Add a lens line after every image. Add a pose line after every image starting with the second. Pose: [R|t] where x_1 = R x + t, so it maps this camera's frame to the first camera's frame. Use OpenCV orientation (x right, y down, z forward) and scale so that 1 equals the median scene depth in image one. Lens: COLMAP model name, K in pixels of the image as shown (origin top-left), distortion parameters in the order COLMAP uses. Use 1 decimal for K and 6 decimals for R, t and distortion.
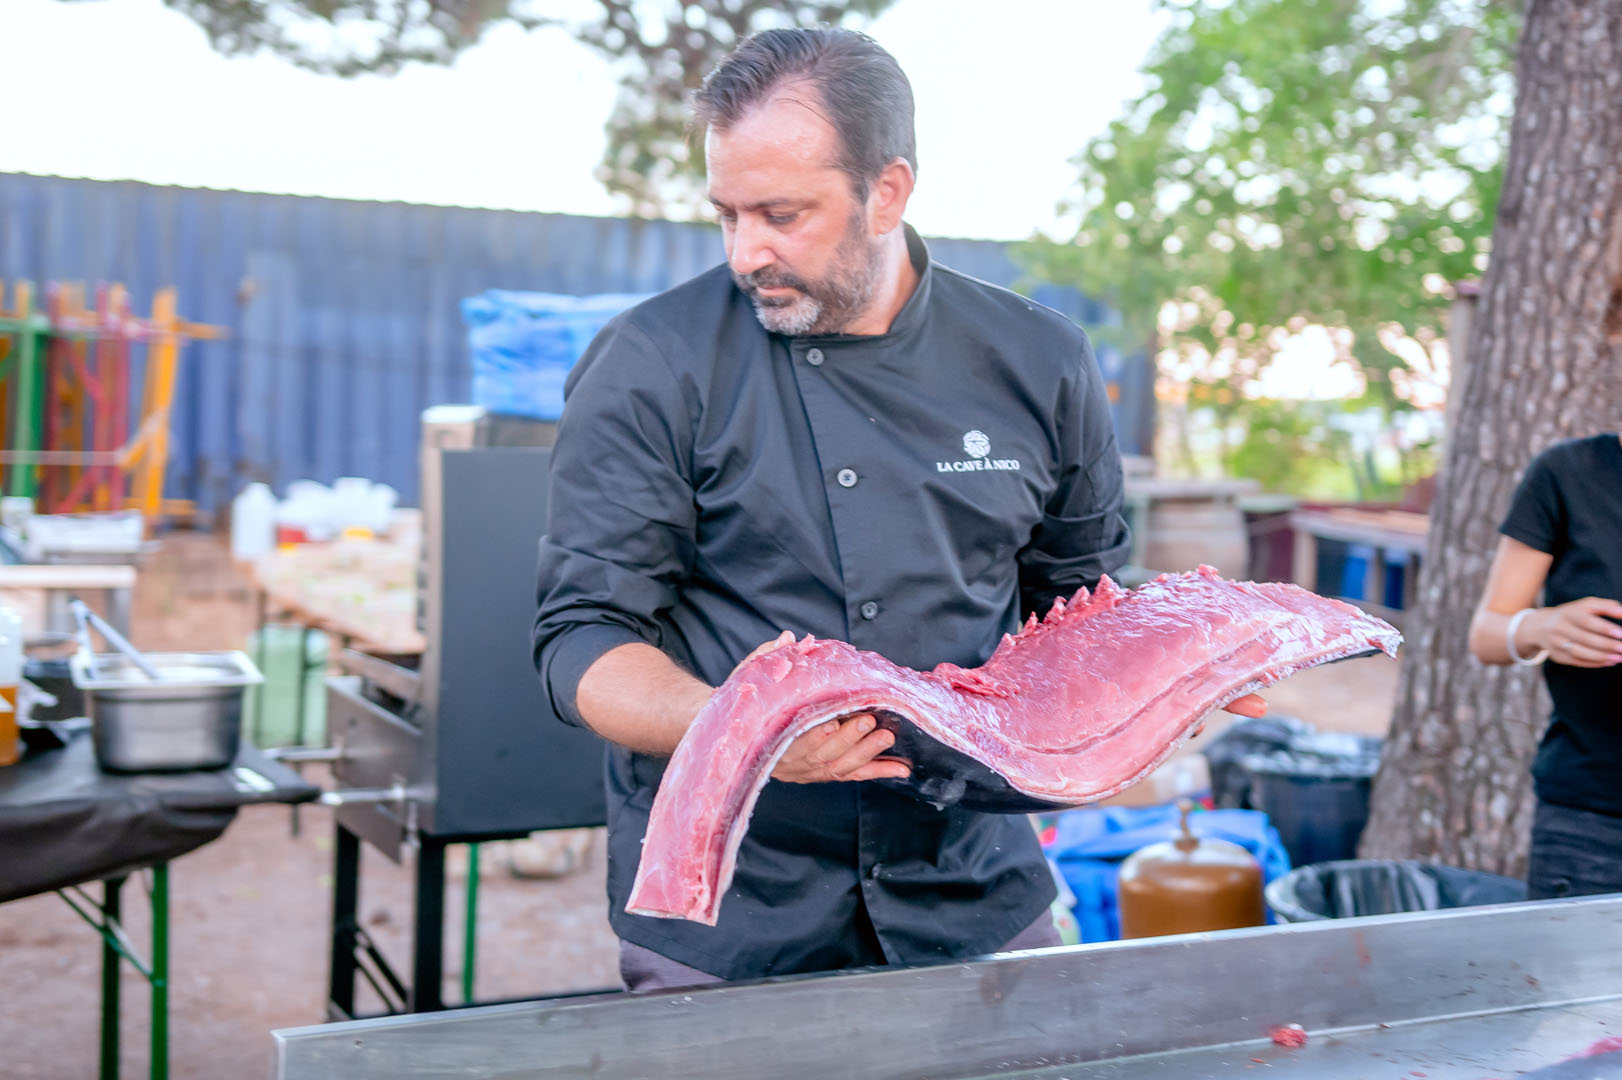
lens RADIAL K [[2243.0, 0, 845.4], [0, 2243.0, 520.8], [0, 0, 1]] dist [0.104039, 0.000000]
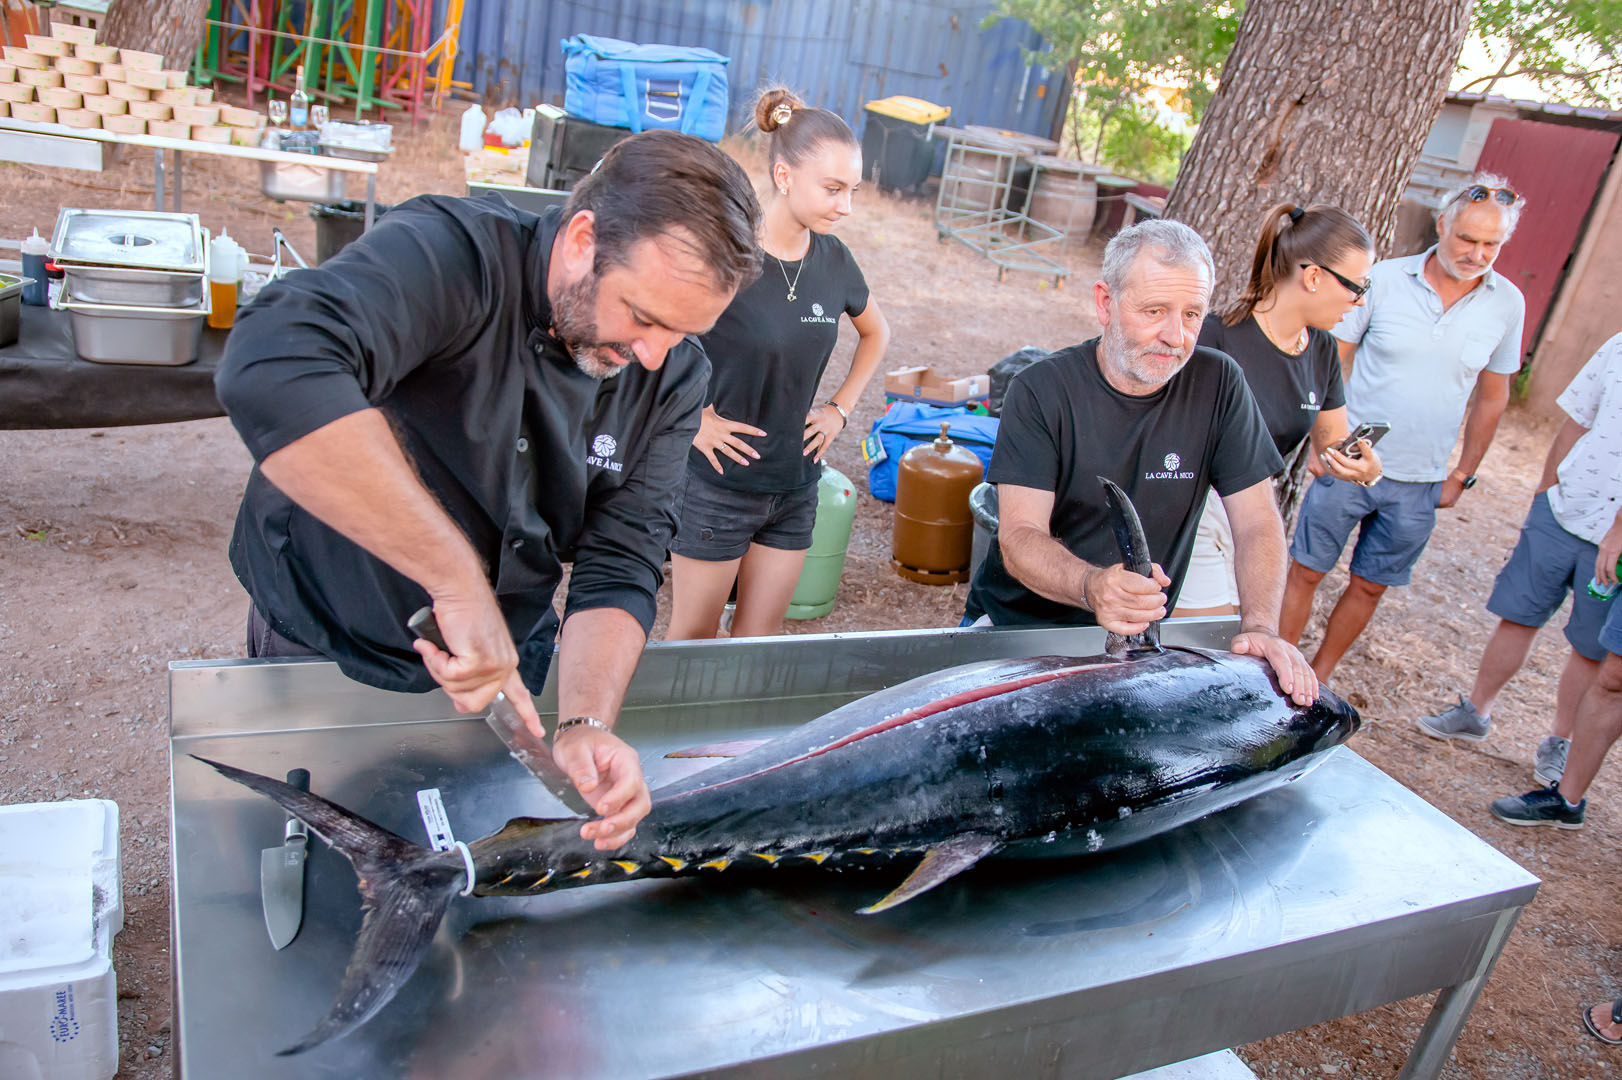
lens RADIAL K [[1303.9, 0, 811.4], [0, 1303.9, 547.1], [0, 0, 1]] dist [-0.085672, 0.071613]
pose [[0.986738, 0.160647, -0.023257, 0.081940], [-0.144264, 0.933594, 0.328010, -0.085011], [0.074407, -0.320304, 0.944388, 0.041894]]
